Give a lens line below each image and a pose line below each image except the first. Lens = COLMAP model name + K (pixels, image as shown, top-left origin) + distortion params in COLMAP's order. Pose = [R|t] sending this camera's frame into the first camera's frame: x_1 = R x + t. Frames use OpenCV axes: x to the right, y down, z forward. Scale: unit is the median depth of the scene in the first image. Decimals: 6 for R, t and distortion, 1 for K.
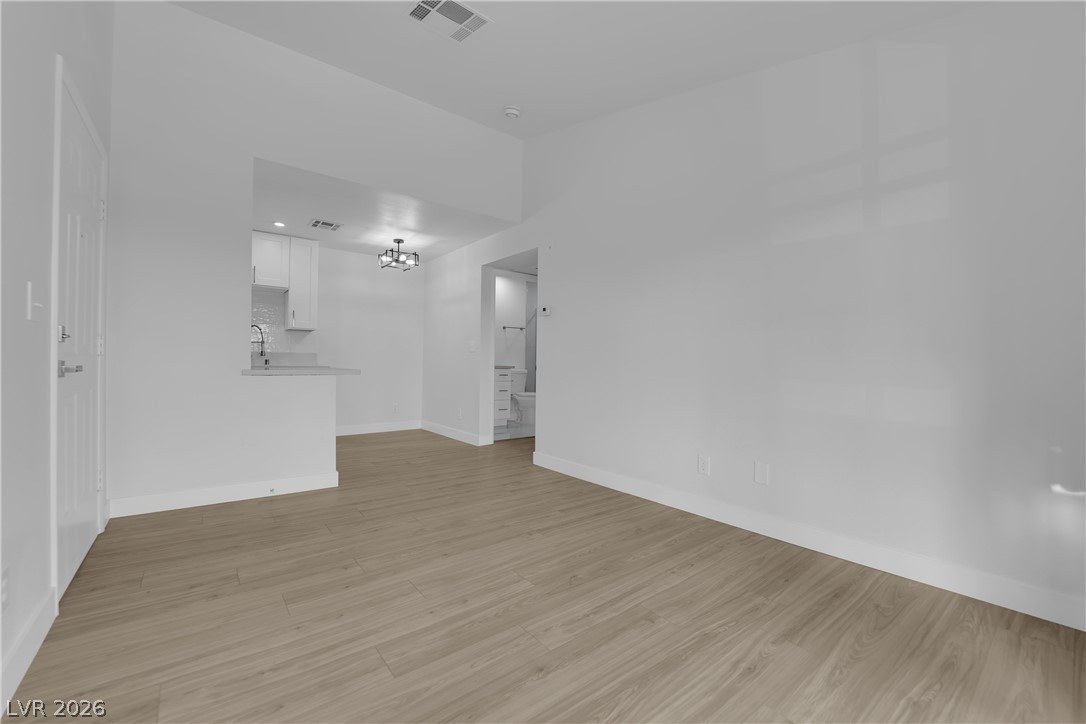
lens RADIAL K [[437.8, 0, 539.9], [0, 437.8, 364.2], [0, 0, 1]] dist [-0.013624, -0.002102]
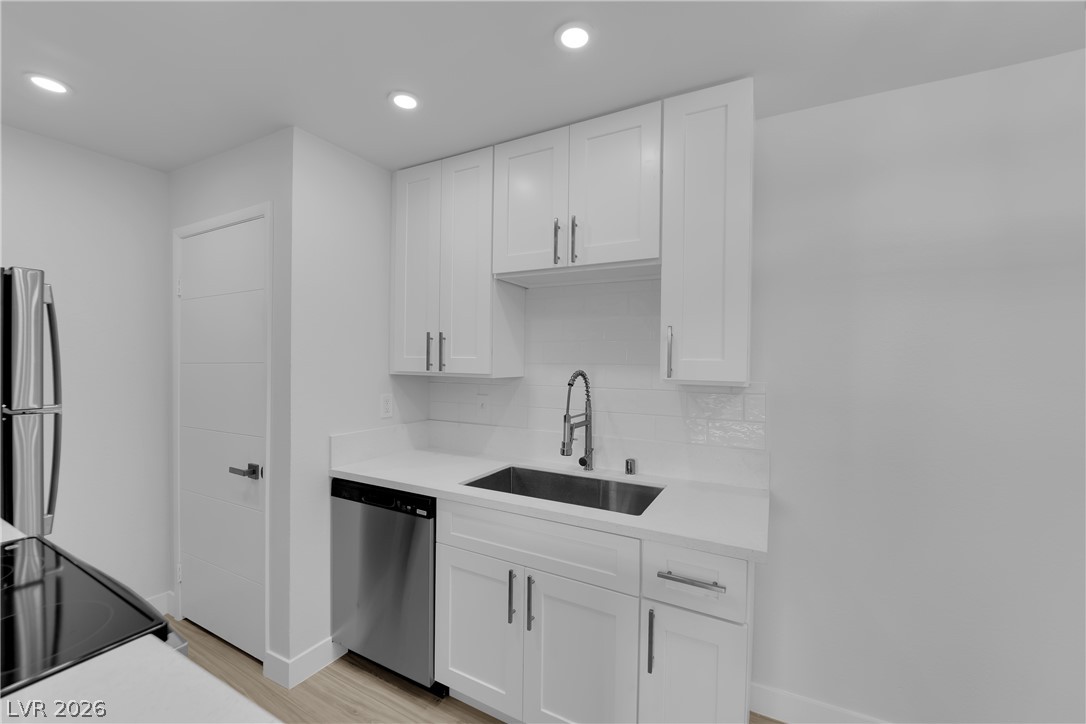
lens RADIAL K [[437.8, 0, 538.3], [0, 437.8, 363.8], [0, 0, 1]] dist [-0.013624, -0.002102]
pose [[0.391400, -0.003274, -0.920215, -0.607787], [-0.008928, 0.999933, -0.007355, -0.180112], [0.920177, 0.011094, 0.391345, 1.538035]]
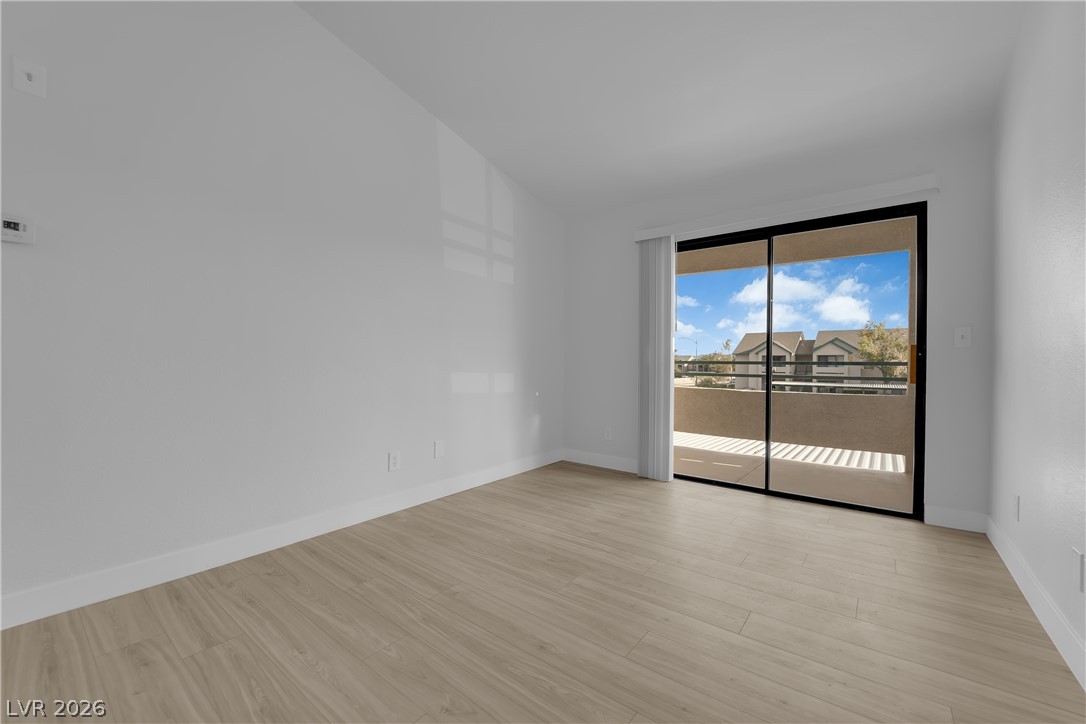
lens RADIAL K [[437.8, 0, 538.5], [0, 437.8, 363.6], [0, 0, 1]] dist [-0.013624, -0.002102]
pose [[-0.234893, -0.019885, 0.971818, -0.750649], [-0.003208, 0.999801, 0.019683, -0.016642], [-0.972016, 0.001506, -0.234910, 1.010473]]
